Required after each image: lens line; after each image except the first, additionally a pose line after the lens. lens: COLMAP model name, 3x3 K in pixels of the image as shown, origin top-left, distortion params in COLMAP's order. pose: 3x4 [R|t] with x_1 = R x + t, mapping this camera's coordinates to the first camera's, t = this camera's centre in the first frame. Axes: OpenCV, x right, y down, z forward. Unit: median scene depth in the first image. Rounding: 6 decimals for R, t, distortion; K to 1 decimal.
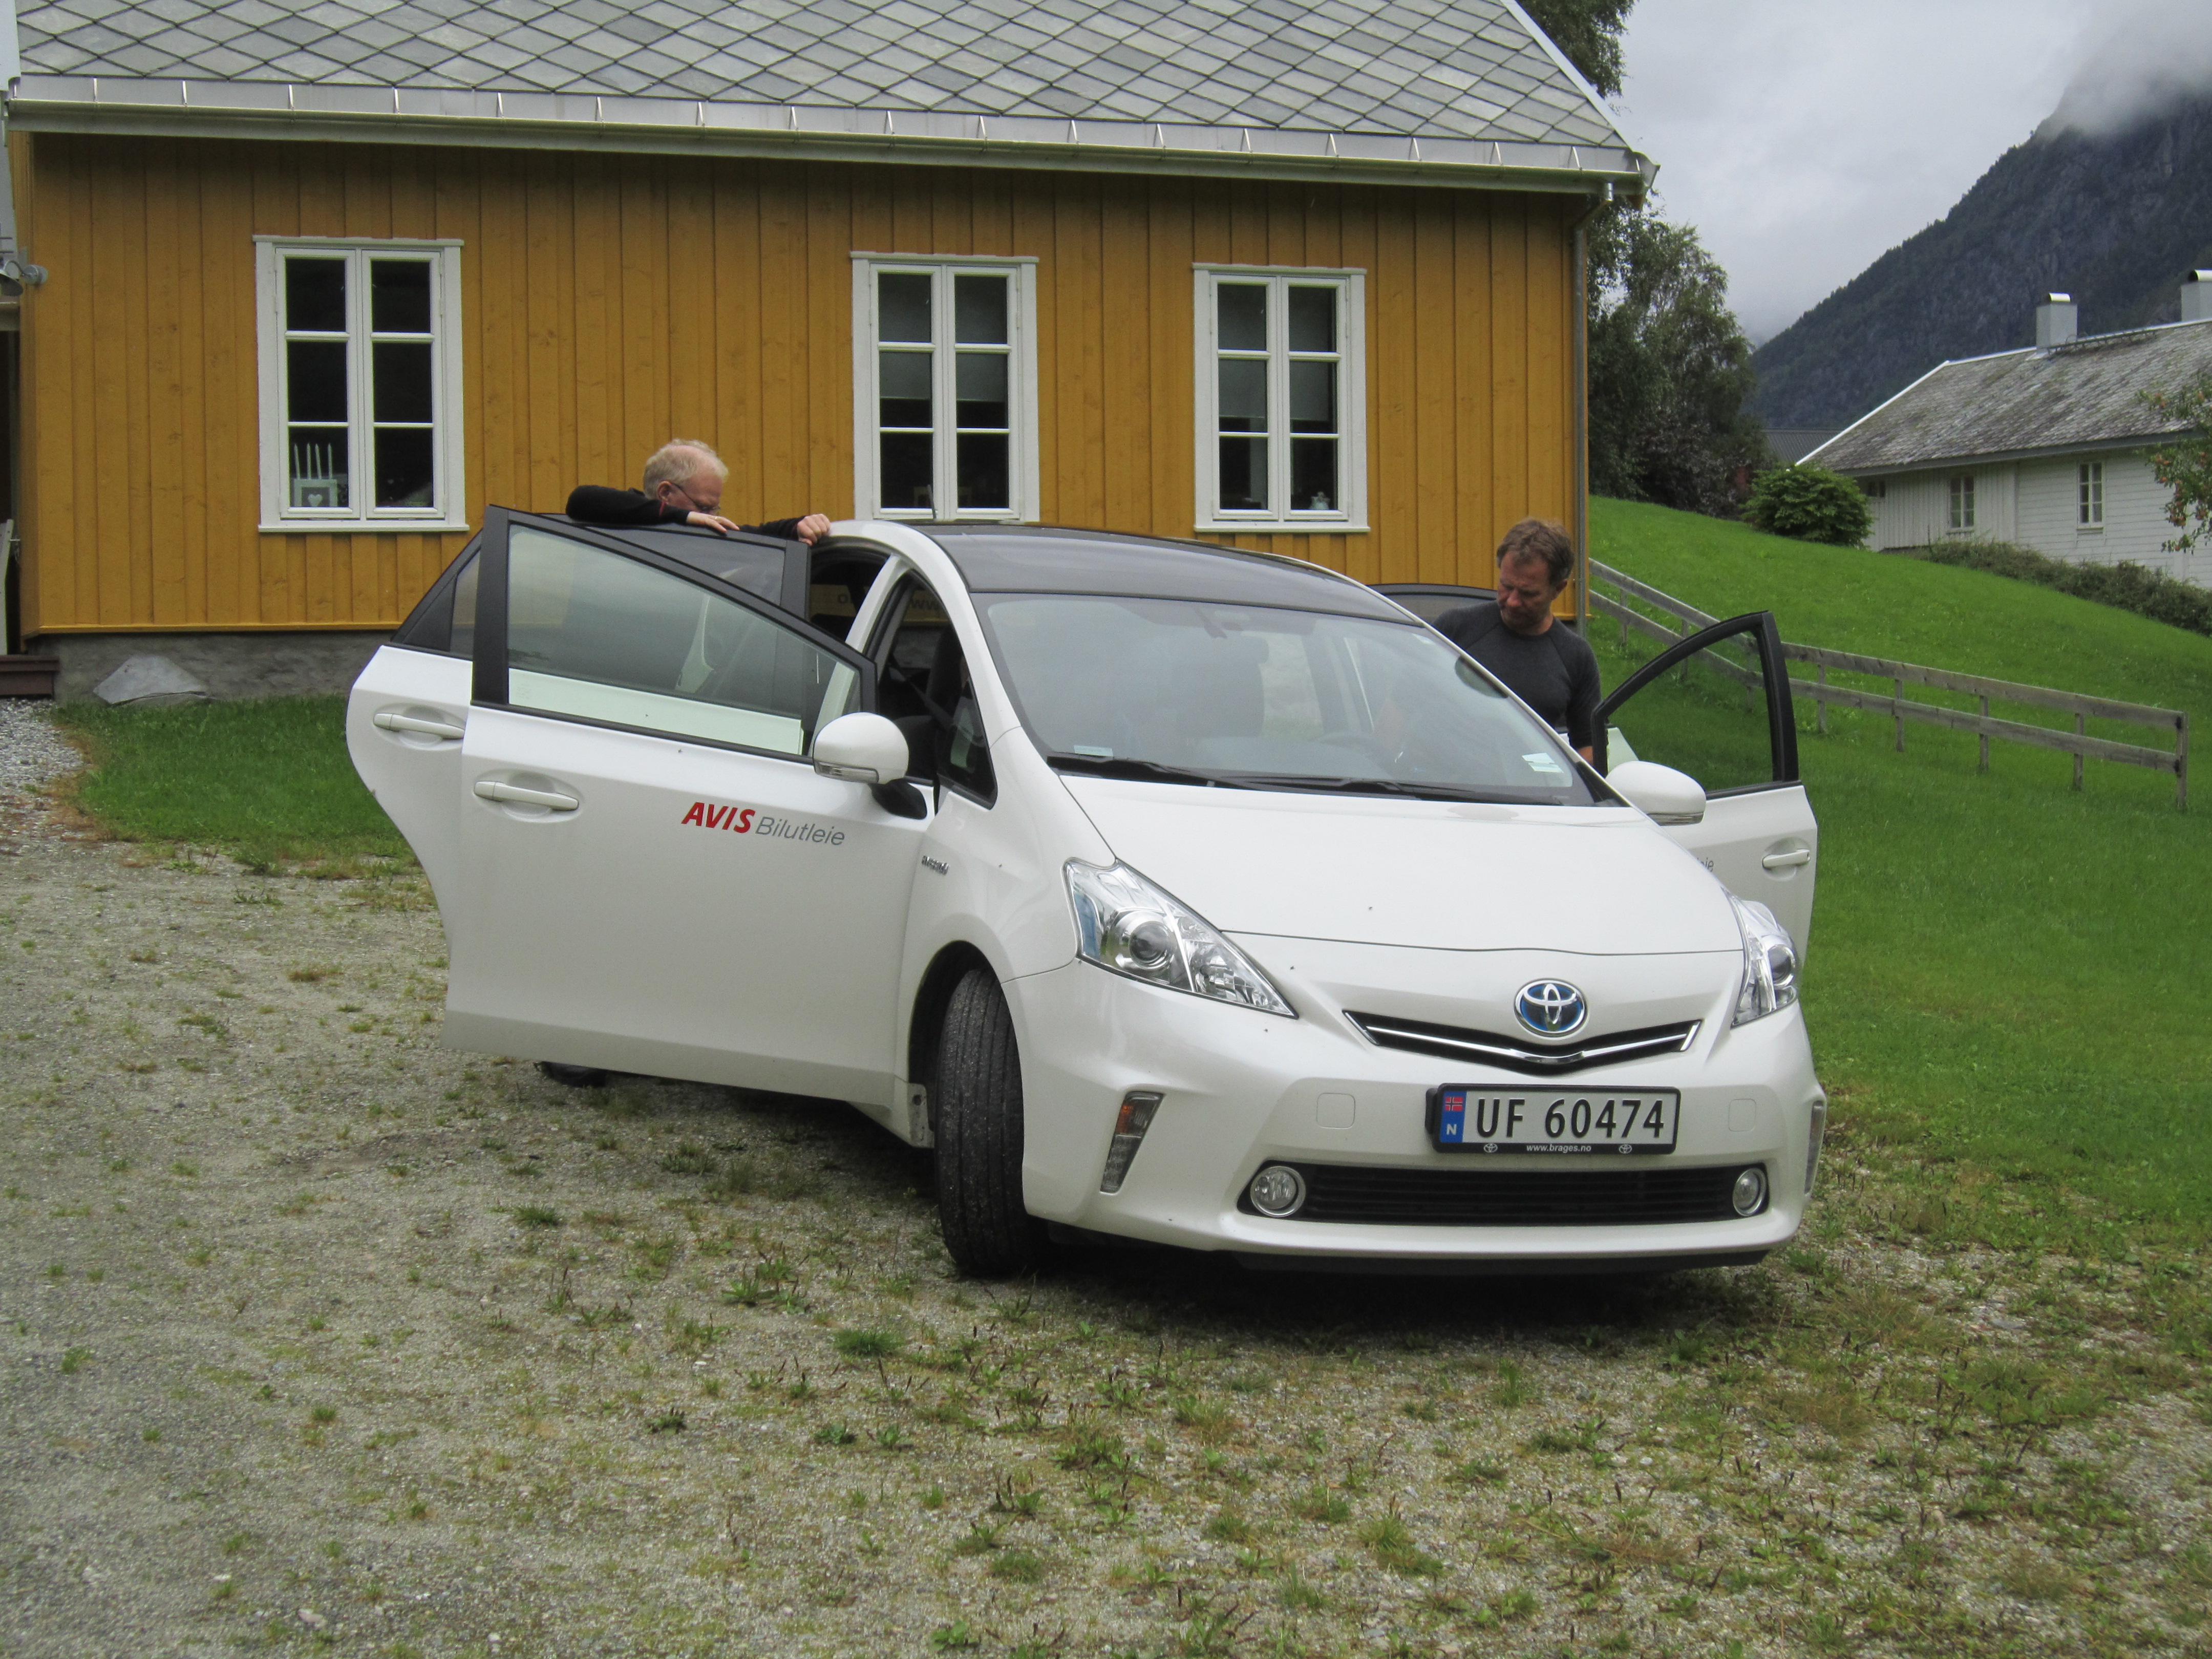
lens RADIAL K [[3273.7, 0, 1106.0], [0, 3273.7, 829.5], [0, 0, 1]] dist [-0.140546, 0.111010]
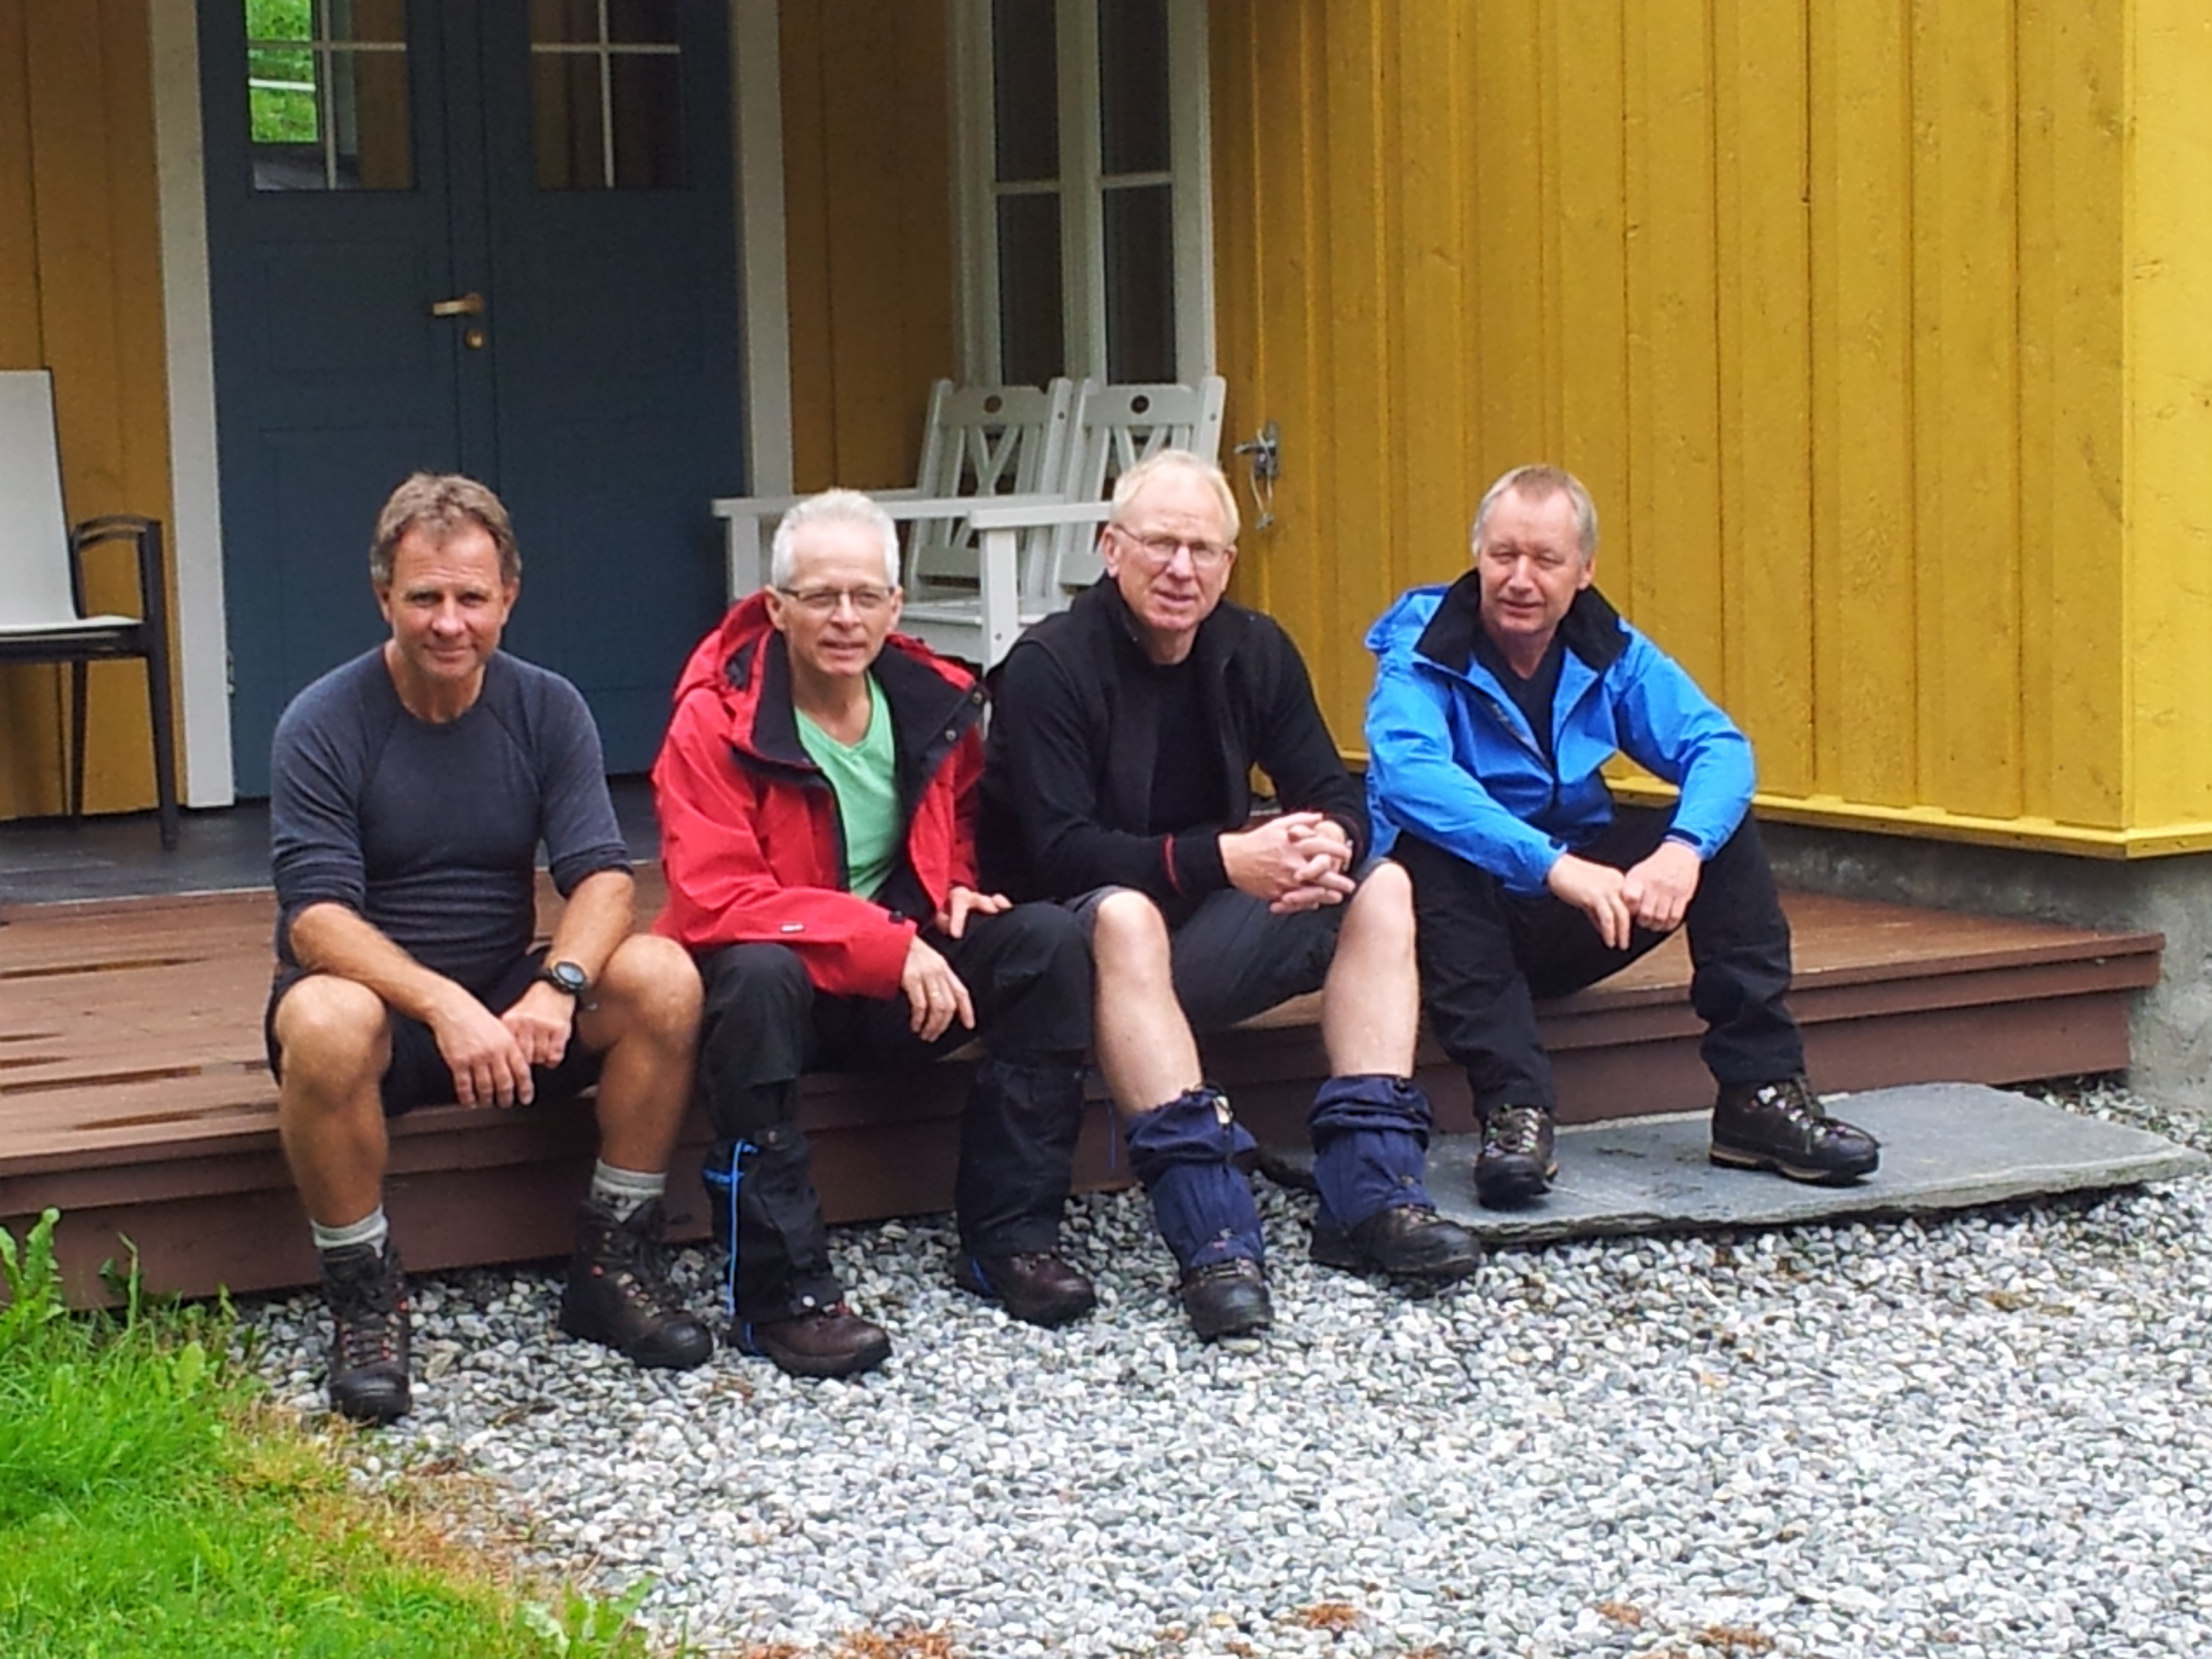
lens RADIAL K [[4959.3, 0, 1065.5], [0, 4959.3, 986.3], [0, 0, 1]] dist [0.048079, -0.282938]
pose [[0.992352, -0.029487, 0.119869, -0.453945], [0.020945, 0.997192, 0.071905, -0.079328], [-0.121653, -0.068844, 0.990182, 0.566377]]
